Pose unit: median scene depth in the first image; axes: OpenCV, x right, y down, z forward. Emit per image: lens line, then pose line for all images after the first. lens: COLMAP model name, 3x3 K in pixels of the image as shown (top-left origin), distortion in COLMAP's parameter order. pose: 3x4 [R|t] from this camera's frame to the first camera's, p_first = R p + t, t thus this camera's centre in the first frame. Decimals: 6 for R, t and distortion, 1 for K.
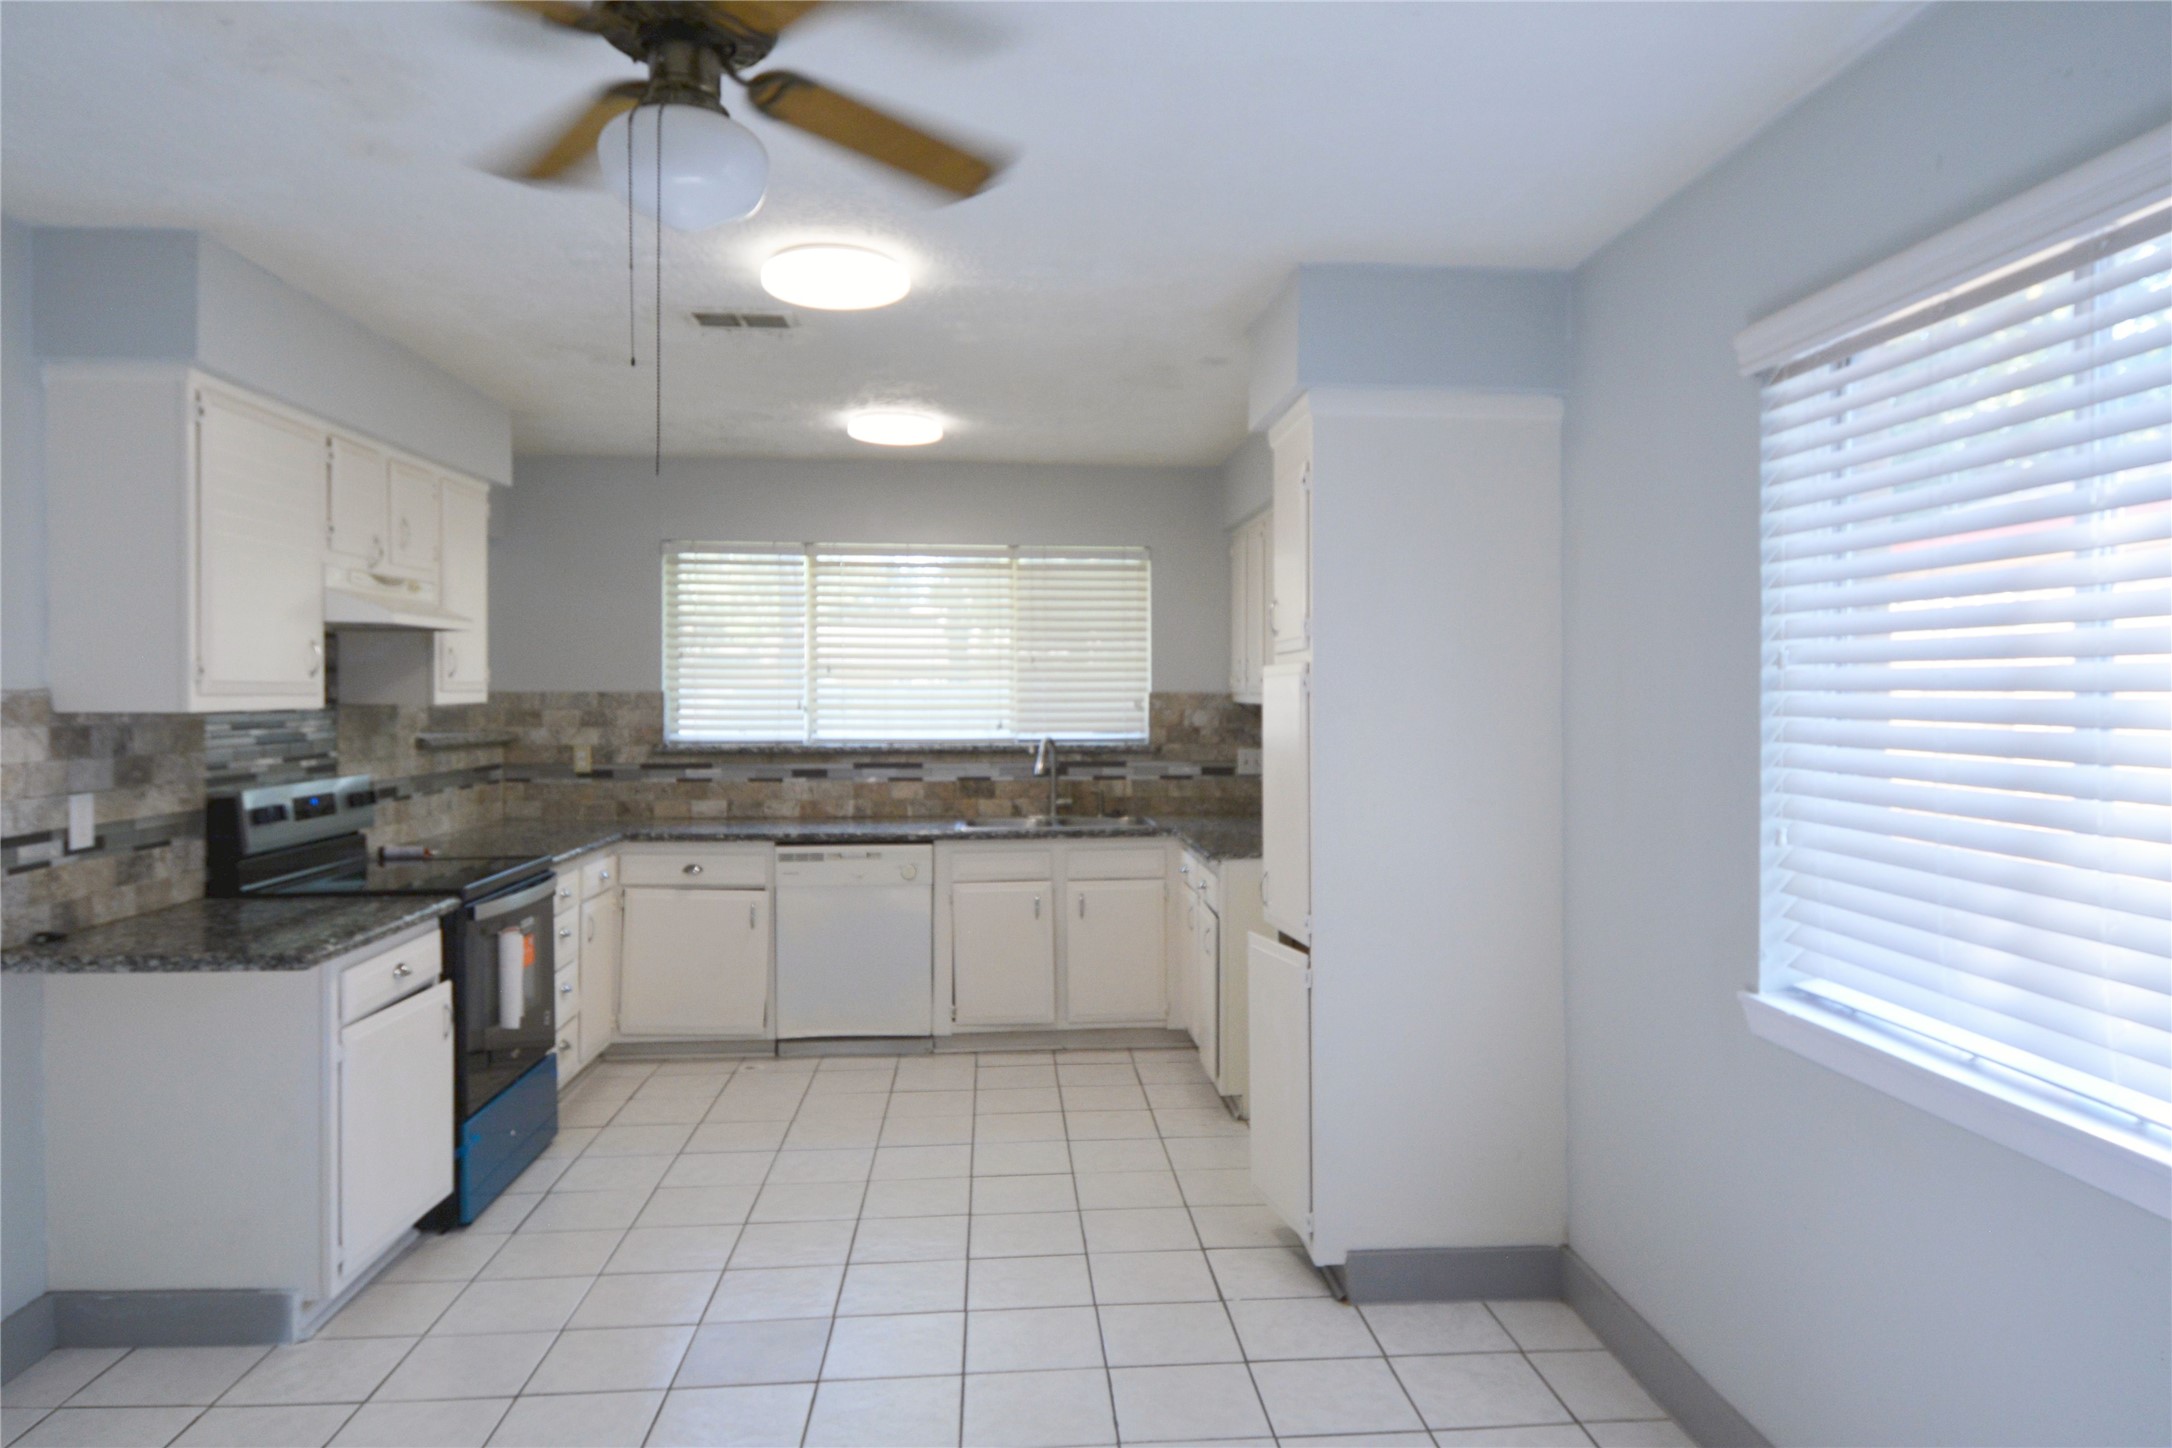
lens RADIAL K [[1395.4, 0, 1108.9], [0, 1395.4, 706.7], [0, 0, 1]] dist [0.068729, -0.004631]
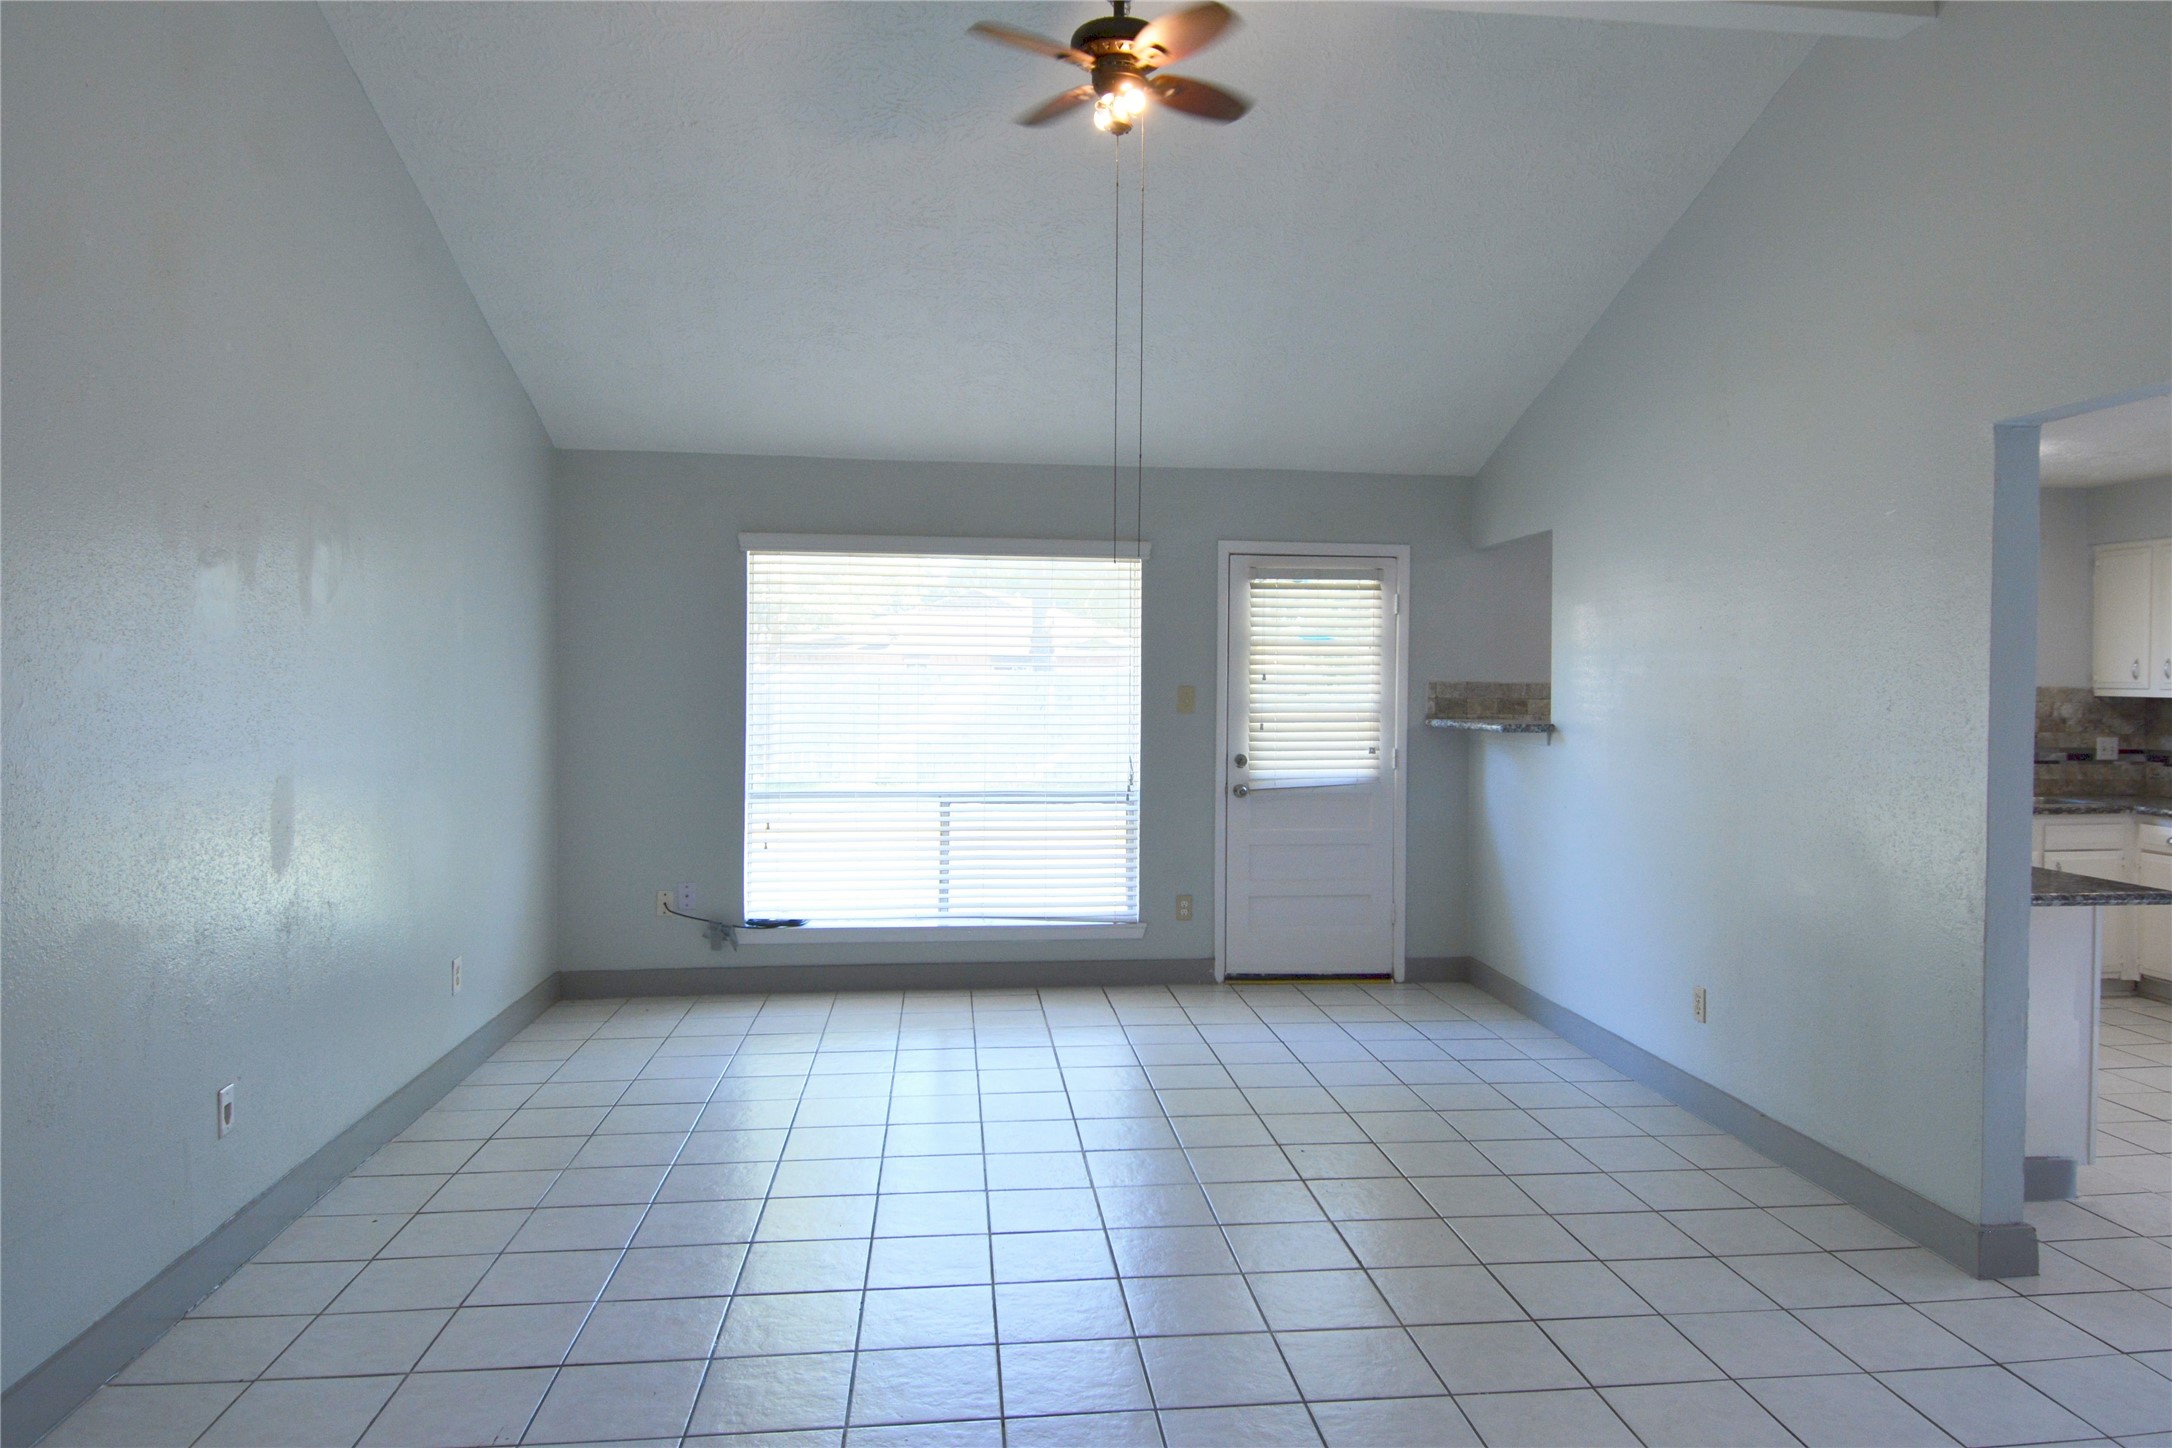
lens RADIAL K [[1395.4, 0, 1093.8], [0, 1395.4, 723.6], [0, 0, 1]] dist [0.068729, -0.004631]
pose [[0.997795, 0.006319, 0.066066, -0.905124], [-0.007772, 0.999733, 0.021750, 0.000152], [-0.065911, -0.022216, 0.997578, -0.122858]]
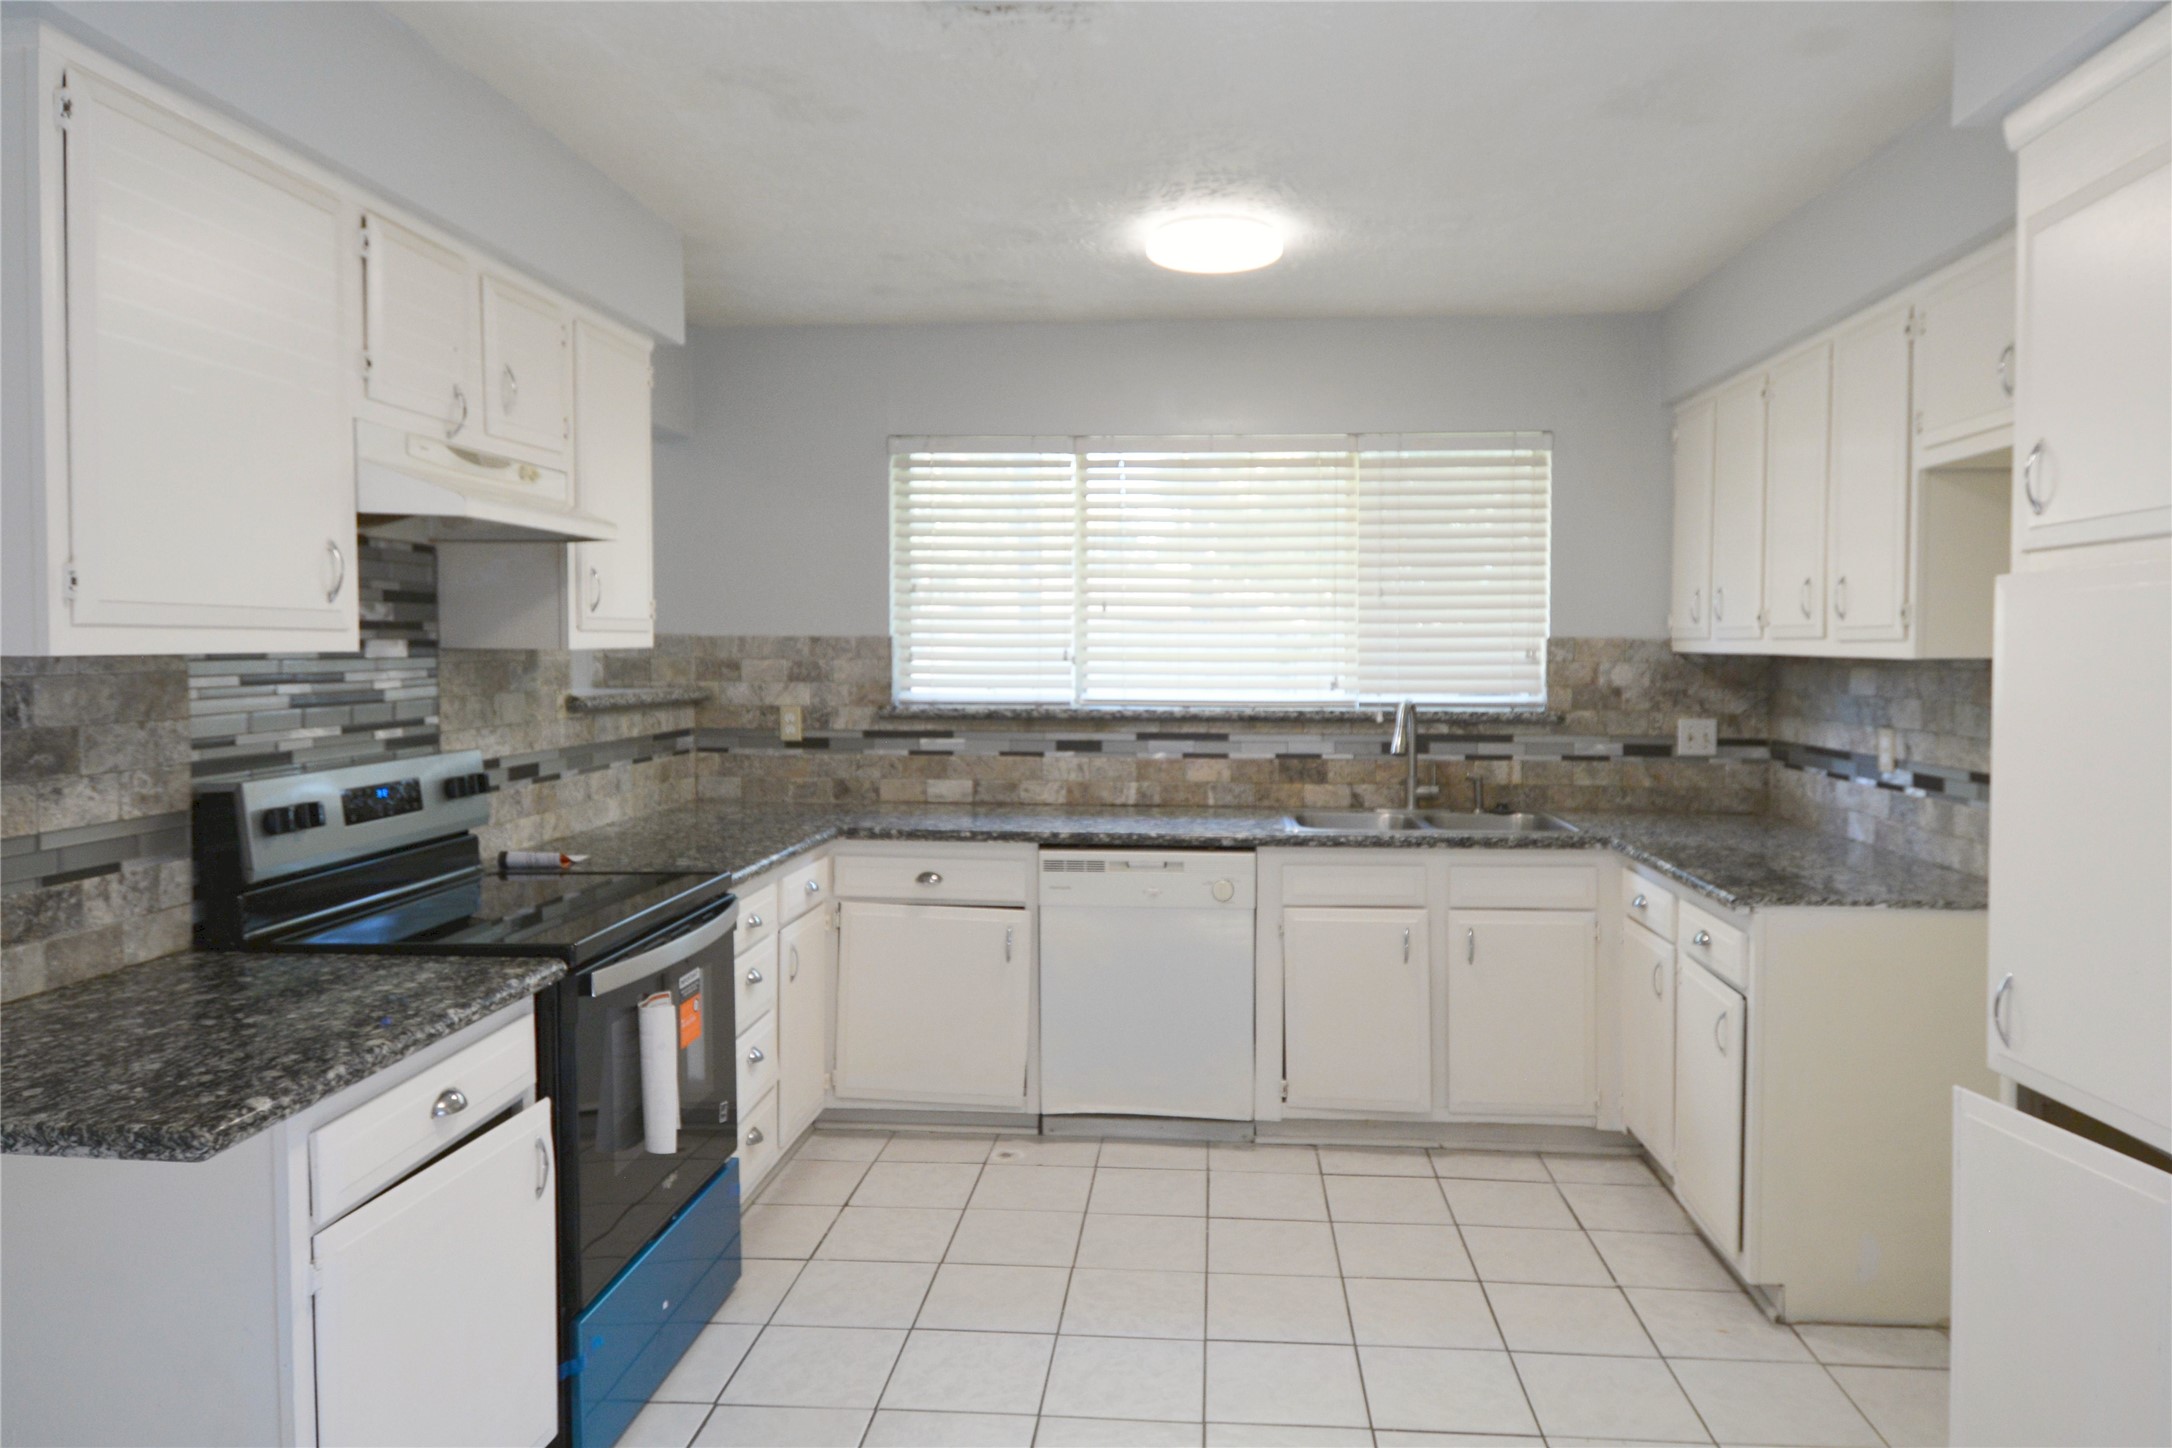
lens RADIAL K [[1395.4, 0, 1122.2], [0, 1395.4, 714.5], [0, 0, 1]] dist [0.068729, -0.004631]
pose [[0.988494, 0.009867, -0.150938, -0.086930], [-0.003995, 0.999225, 0.039161, 0.001797], [0.151208, -0.038107, 0.987767, 0.297078]]
